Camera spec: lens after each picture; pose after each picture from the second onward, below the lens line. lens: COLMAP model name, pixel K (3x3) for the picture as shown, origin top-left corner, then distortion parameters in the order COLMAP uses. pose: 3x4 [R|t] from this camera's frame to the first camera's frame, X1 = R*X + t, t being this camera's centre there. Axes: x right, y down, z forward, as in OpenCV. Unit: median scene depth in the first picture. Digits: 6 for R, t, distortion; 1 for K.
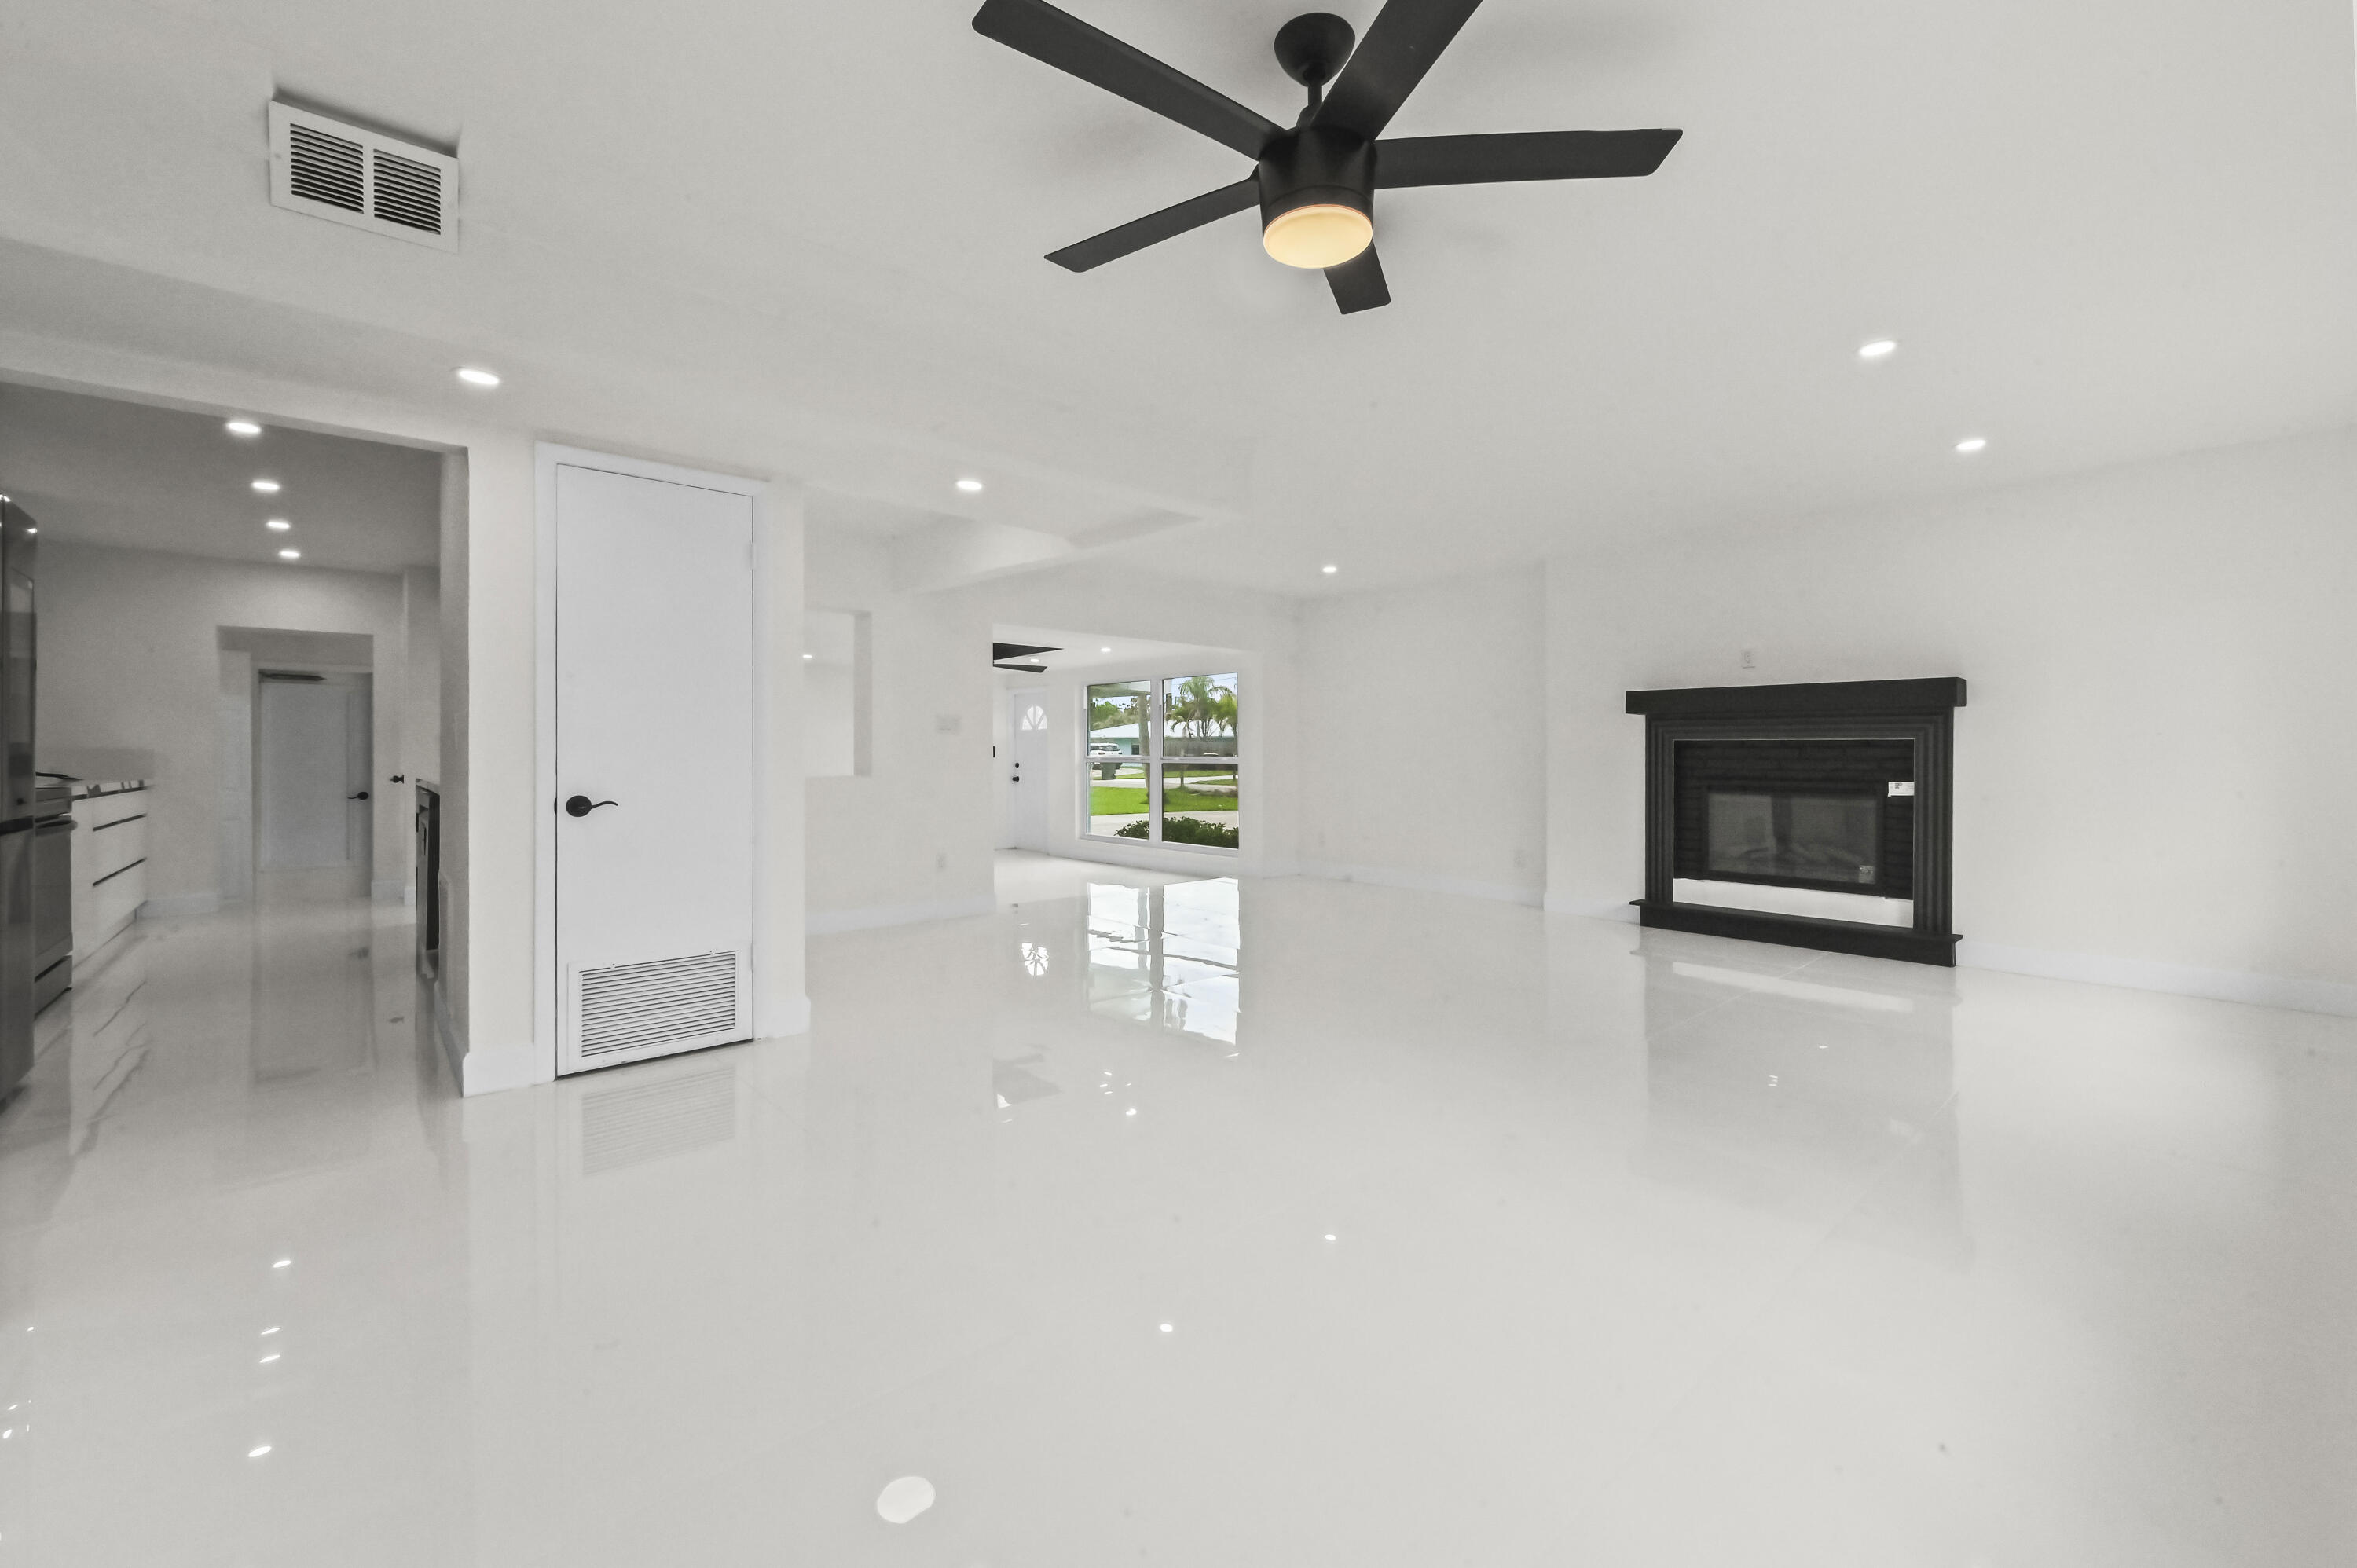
lens RADIAL K [[935.2, 0, 1155.7], [0, 935.2, 751.3], [0, 0, 1]] dist [0.001870, 0.000092]
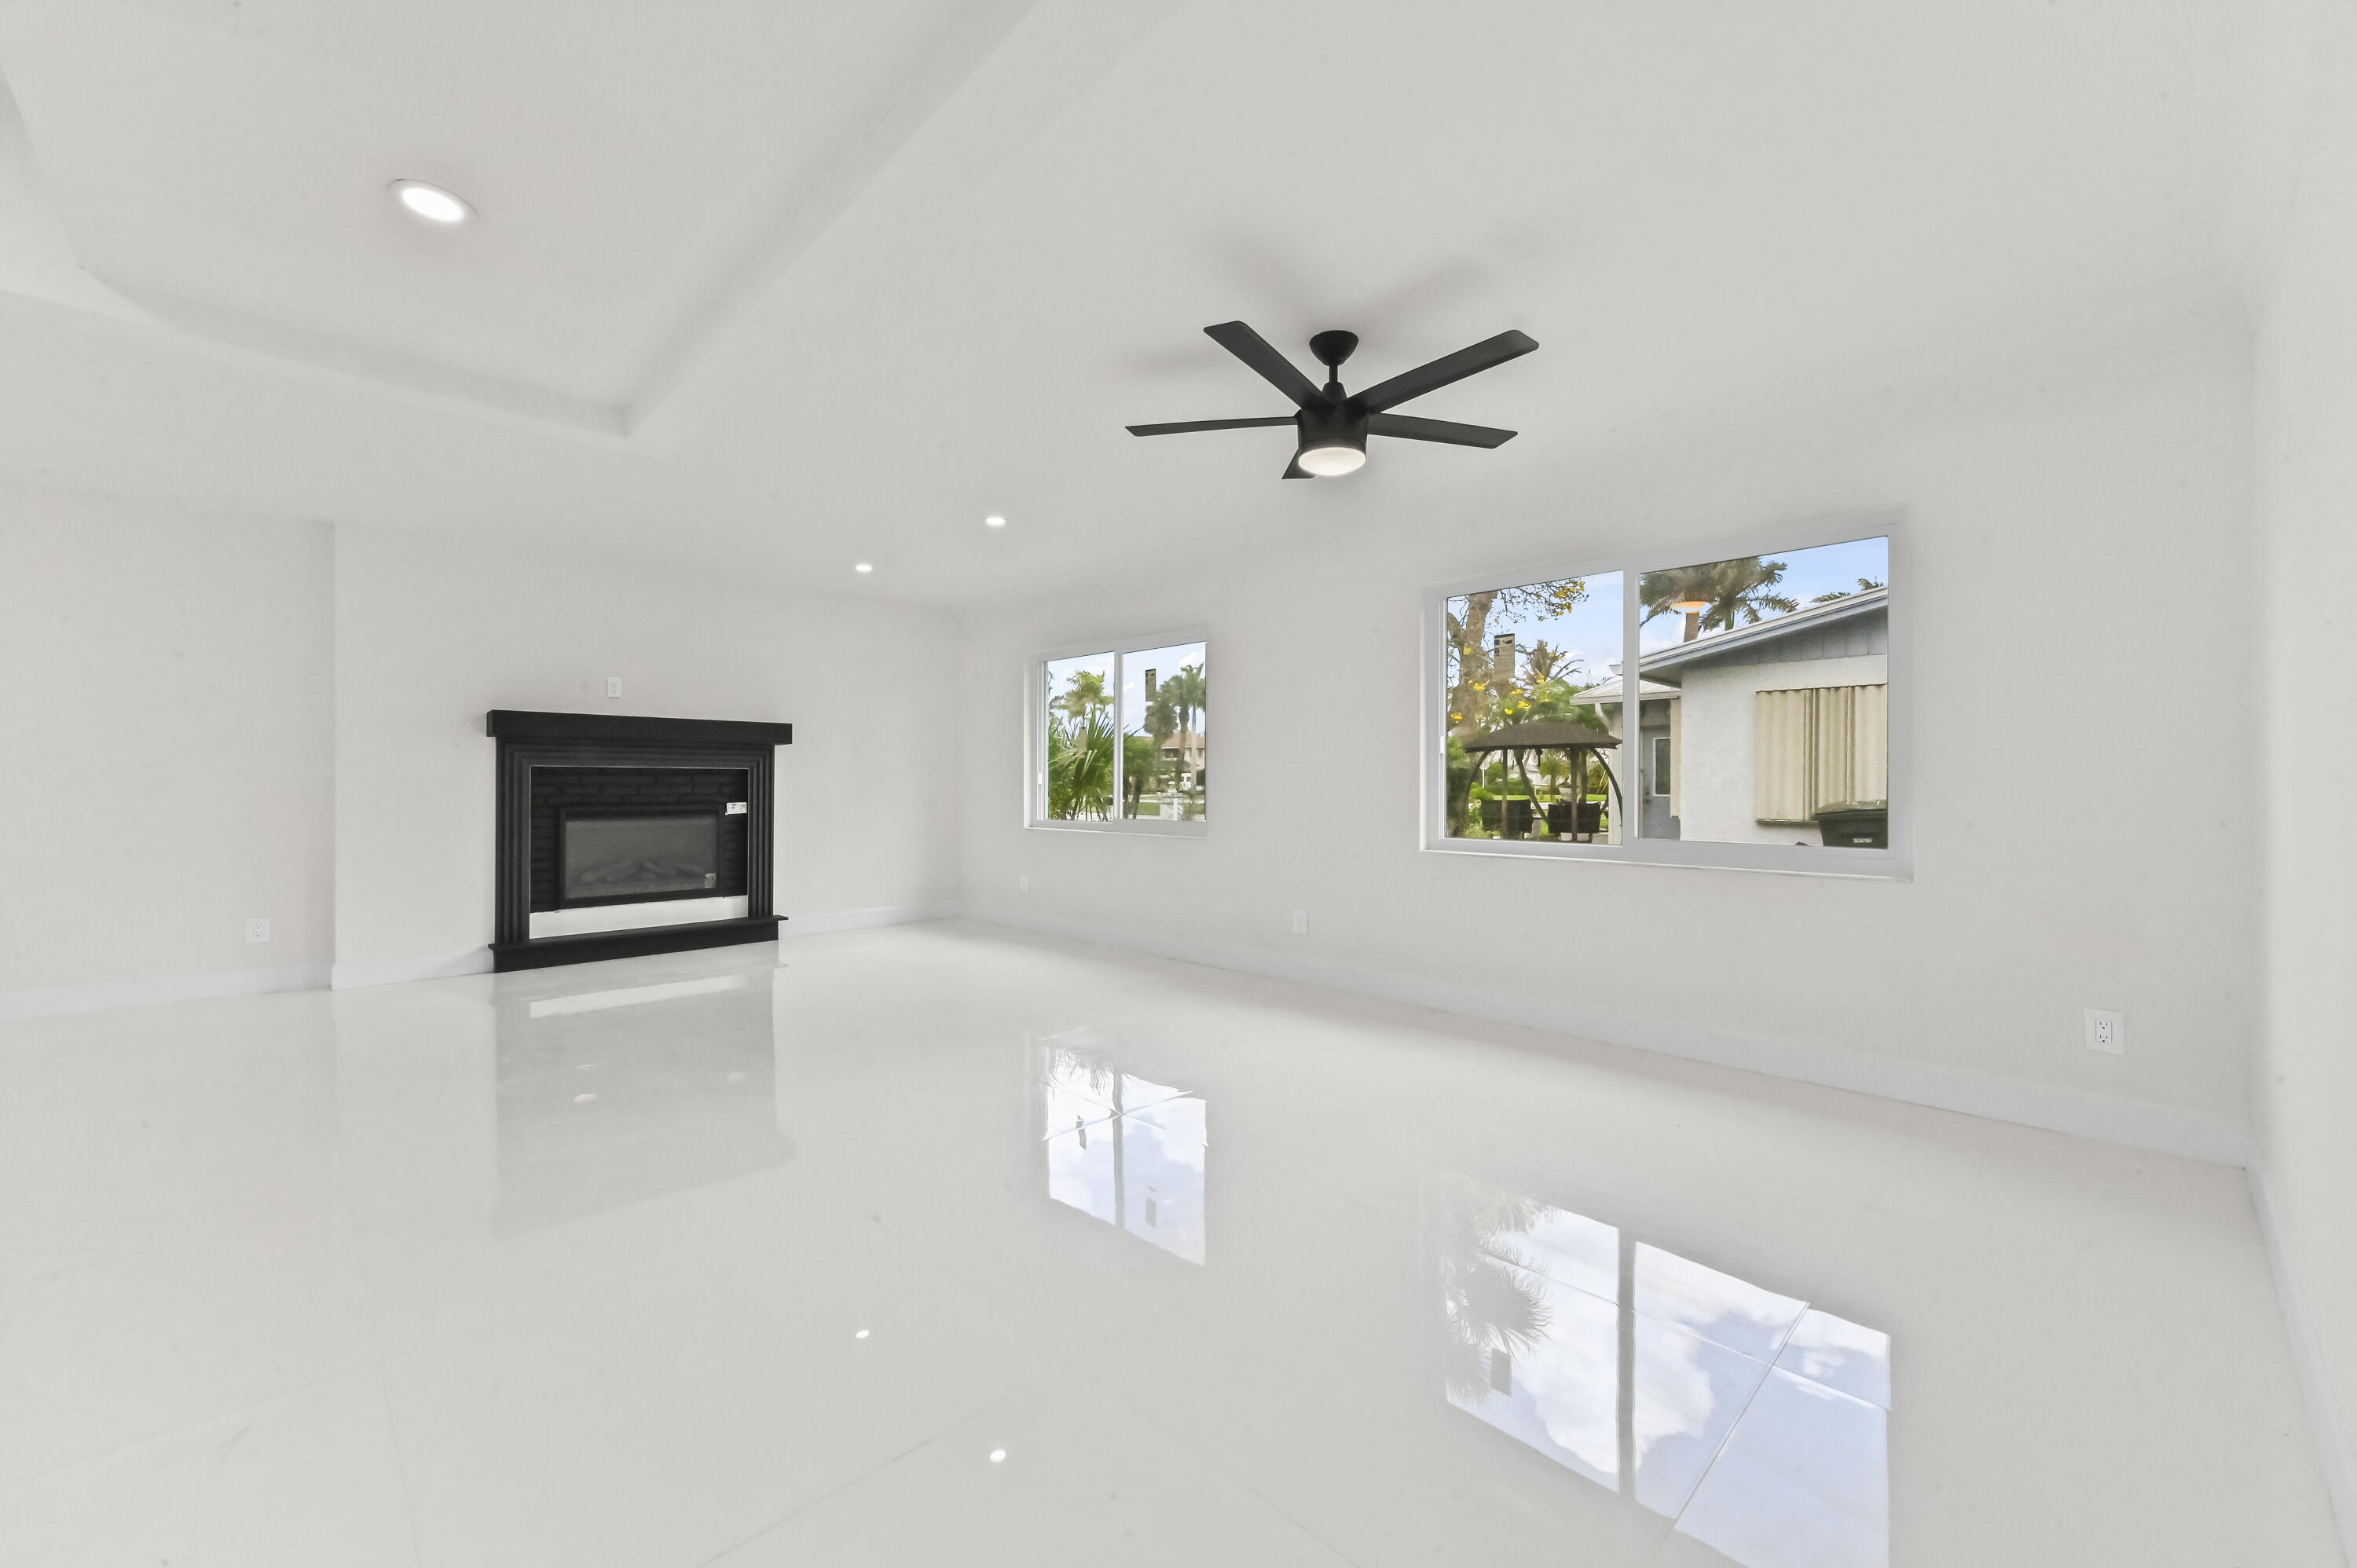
lens RADIAL K [[935.2, 0, 1178.0], [0, 935.2, 785.5], [0, 0, 1]] dist [0.001870, 0.000092]
pose [[-0.055409, -0.007691, 0.998434, -0.460859], [-0.005543, 0.999957, 0.007395, -0.002892], [-0.998448, -0.005125, -0.055450, 0.452733]]
